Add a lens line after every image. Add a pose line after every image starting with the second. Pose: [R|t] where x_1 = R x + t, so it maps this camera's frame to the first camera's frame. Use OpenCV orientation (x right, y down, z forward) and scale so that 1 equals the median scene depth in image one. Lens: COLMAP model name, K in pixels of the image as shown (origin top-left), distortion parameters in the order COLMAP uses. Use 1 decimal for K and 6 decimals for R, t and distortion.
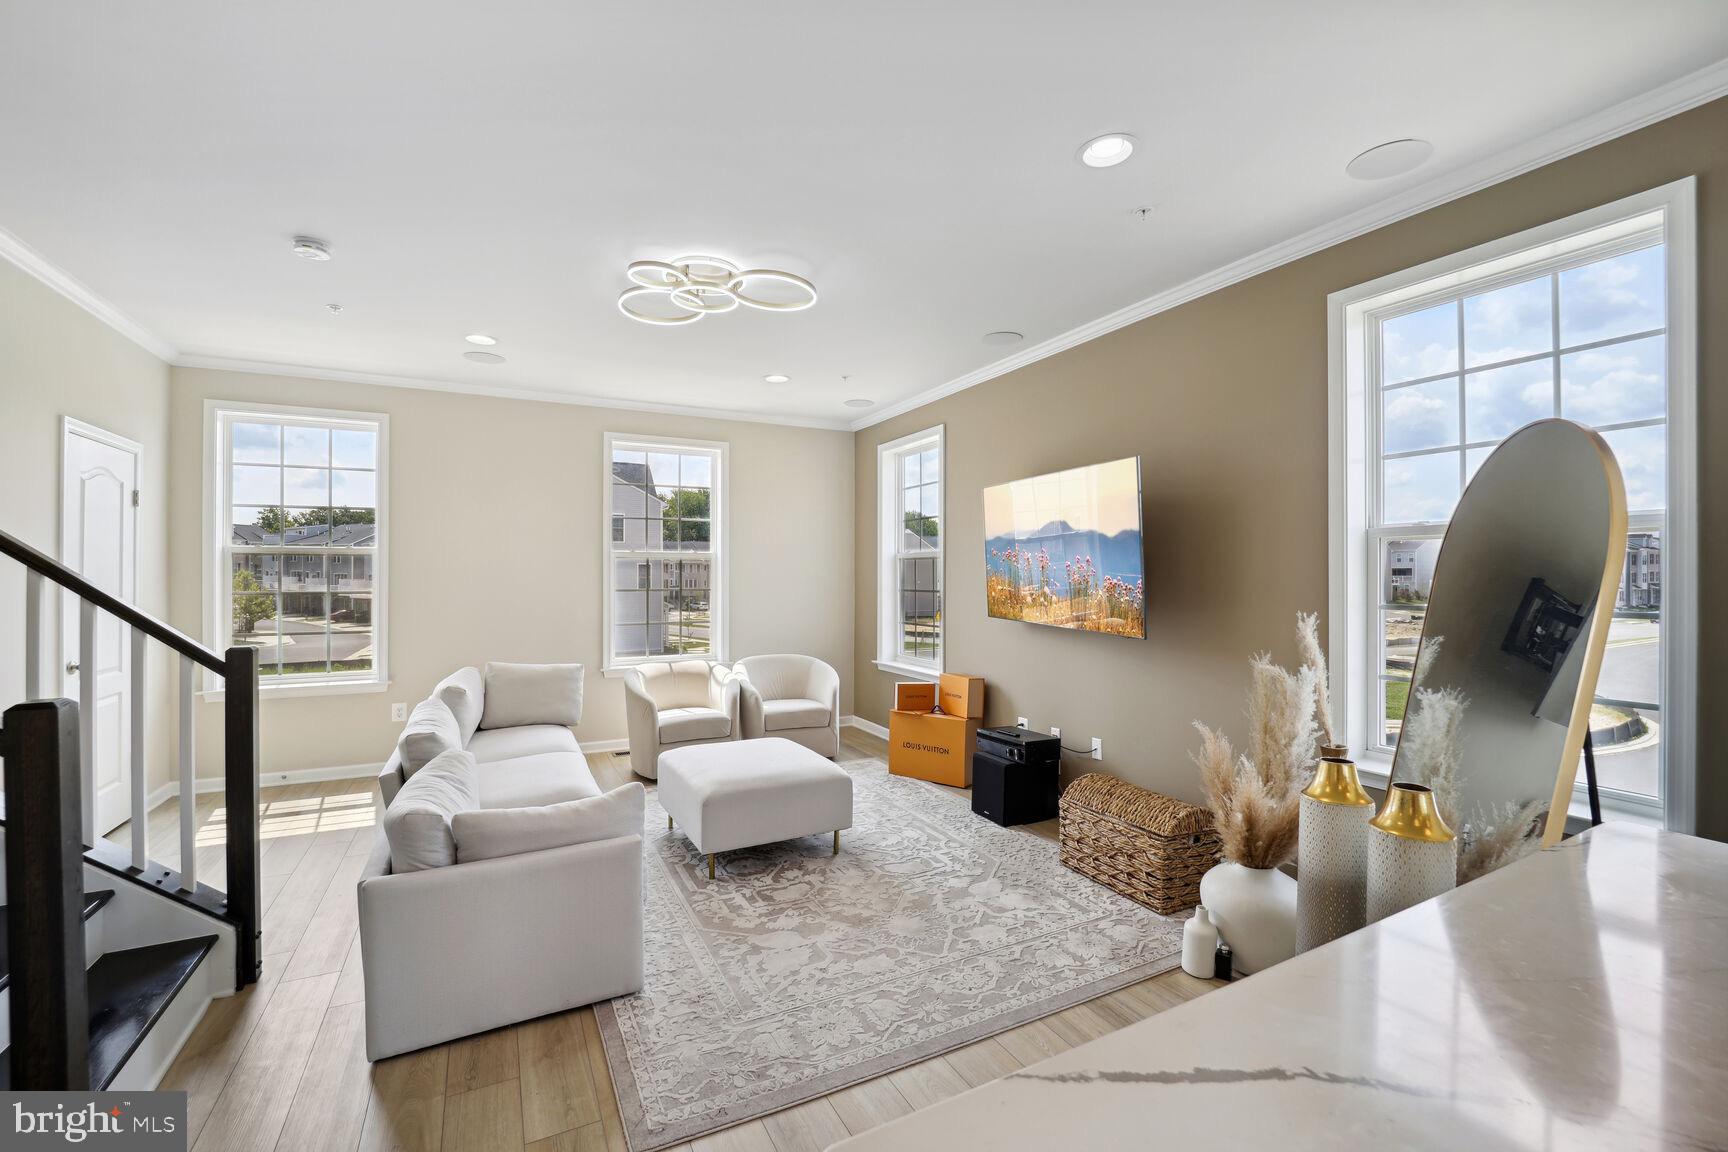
lens RADIAL K [[717.5, 0, 859.3], [0, 717.5, 577.4], [0, 0, 1]] dist [-0.012103, -0.000495]
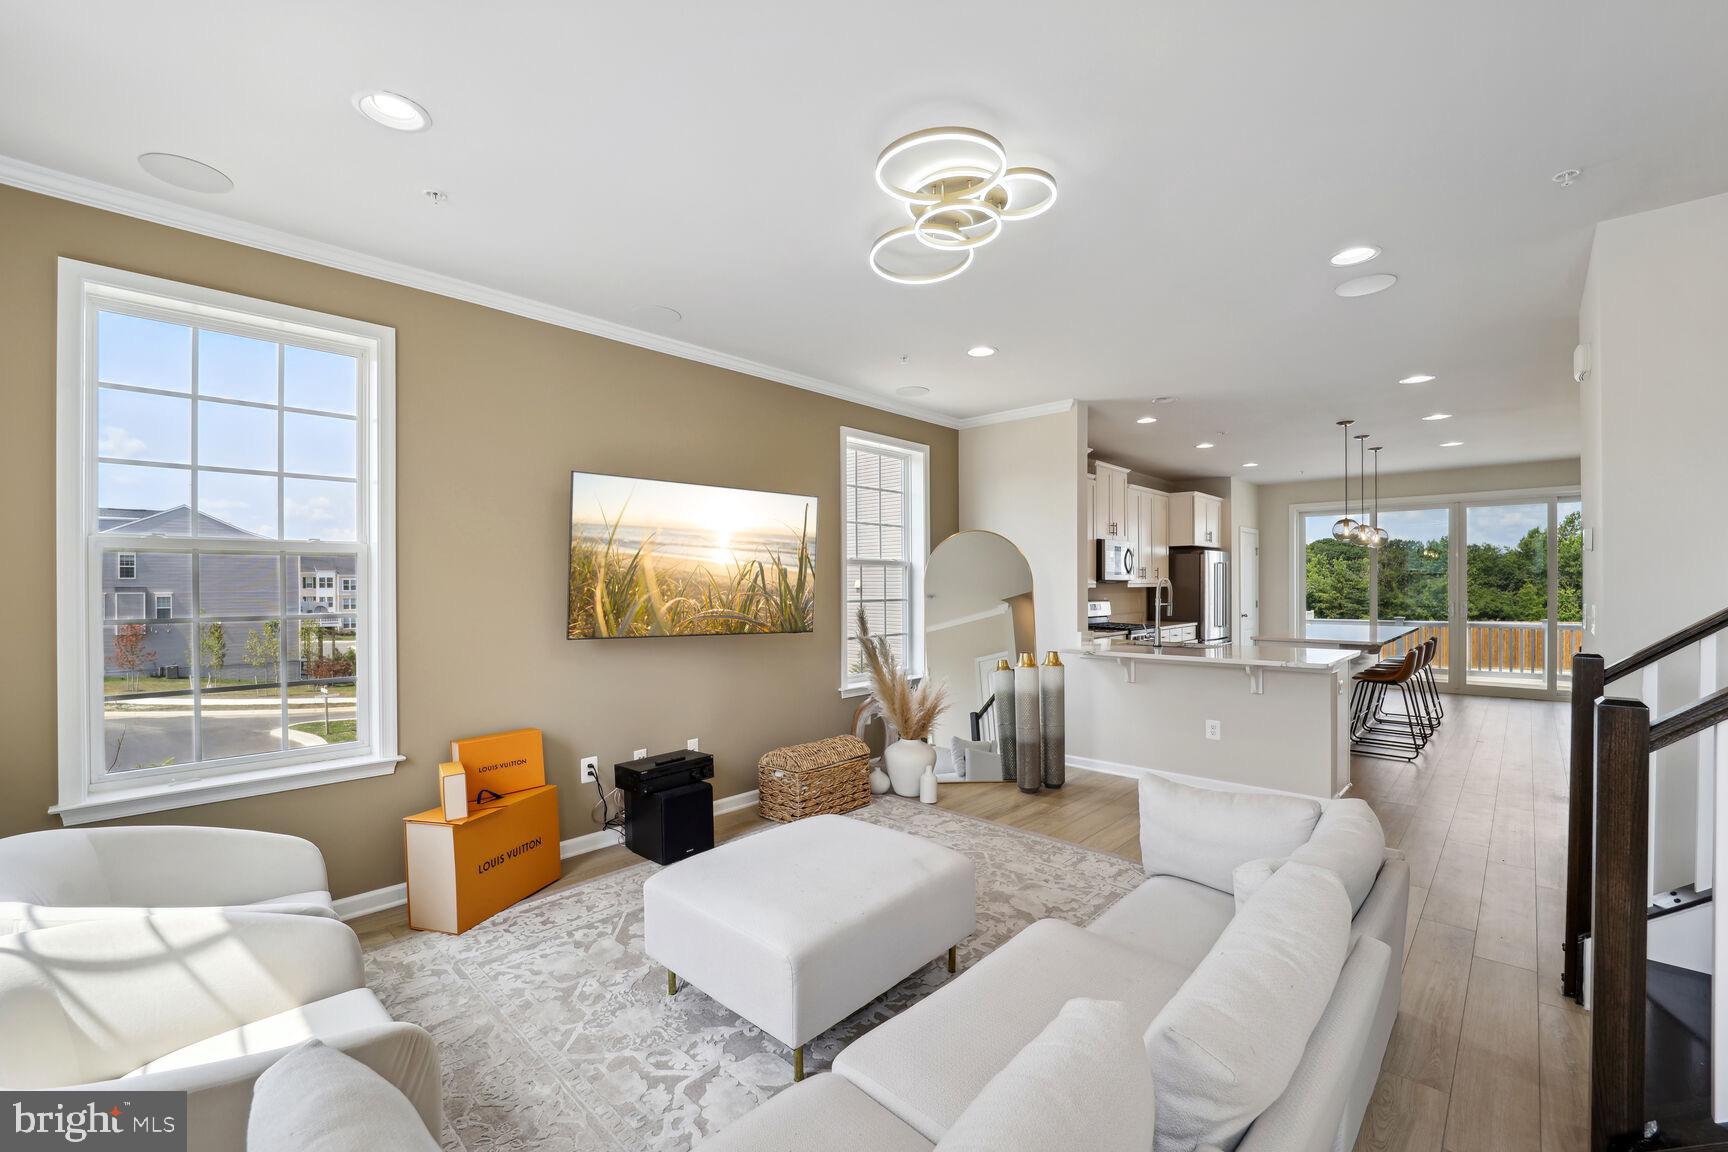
lens RADIAL K [[717.5, 0, 863.0], [0, 717.5, 582.1], [0, 0, 1]] dist [-0.012103, -0.000495]
pose [[-0.335027, -0.000374, 0.942209, -0.289401], [0.005426, 0.999983, 0.002326, -0.003099], [-0.942193, 0.005891, -0.335019, 0.428692]]
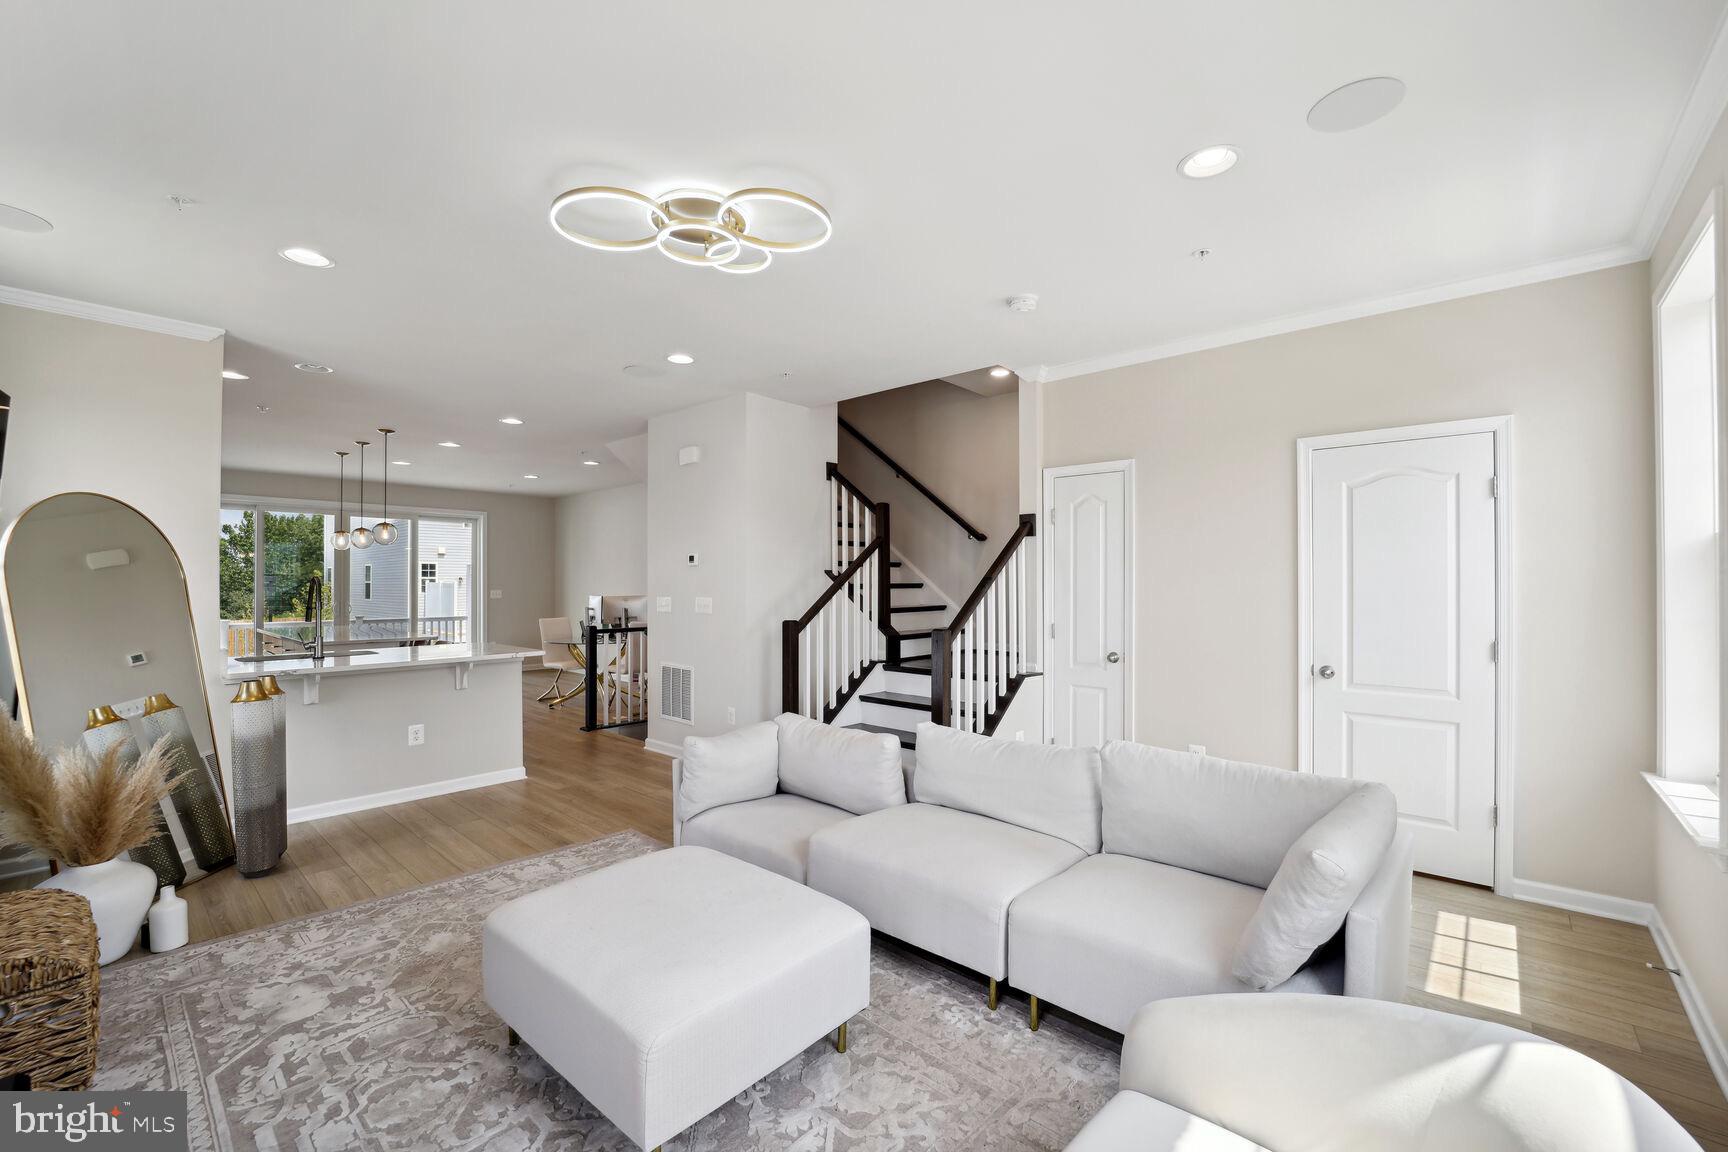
lens RADIAL K [[717.5, 0, 856.1], [0, 717.5, 584.5], [0, 0, 1]] dist [-0.012103, -0.000495]
pose [[-0.937020, -0.005965, -0.349225, -0.030987], [-0.007353, 0.999969, 0.002648, -0.002662], [0.349199, 0.005049, -0.937035, 0.575504]]
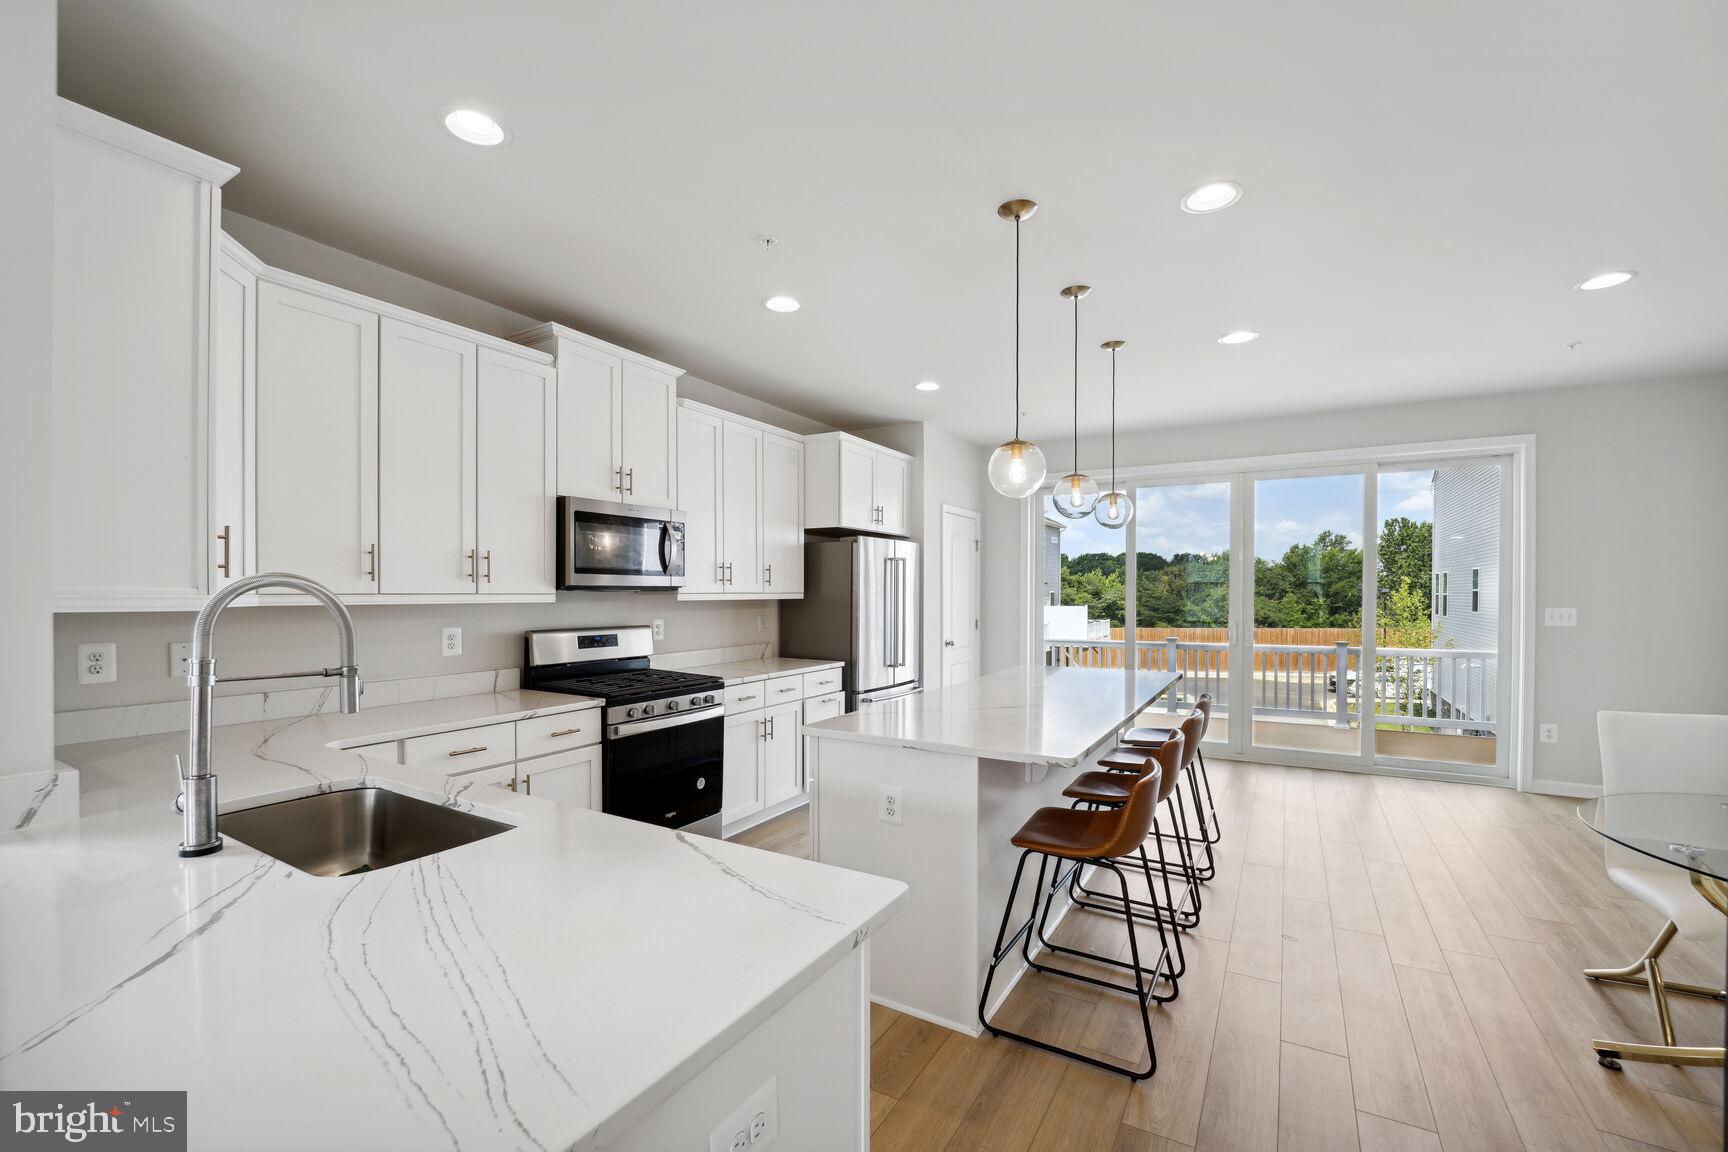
lens RADIAL K [[717.5, 0, 857.8], [0, 717.5, 576.7], [0, 0, 1]] dist [-0.012103, -0.000495]
pose [[-0.525175, 0.013450, 0.850888, -0.119936], [0.000792, 0.999882, -0.015317, -0.001778], [-0.850994, -0.007370, -0.525124, 0.149711]]
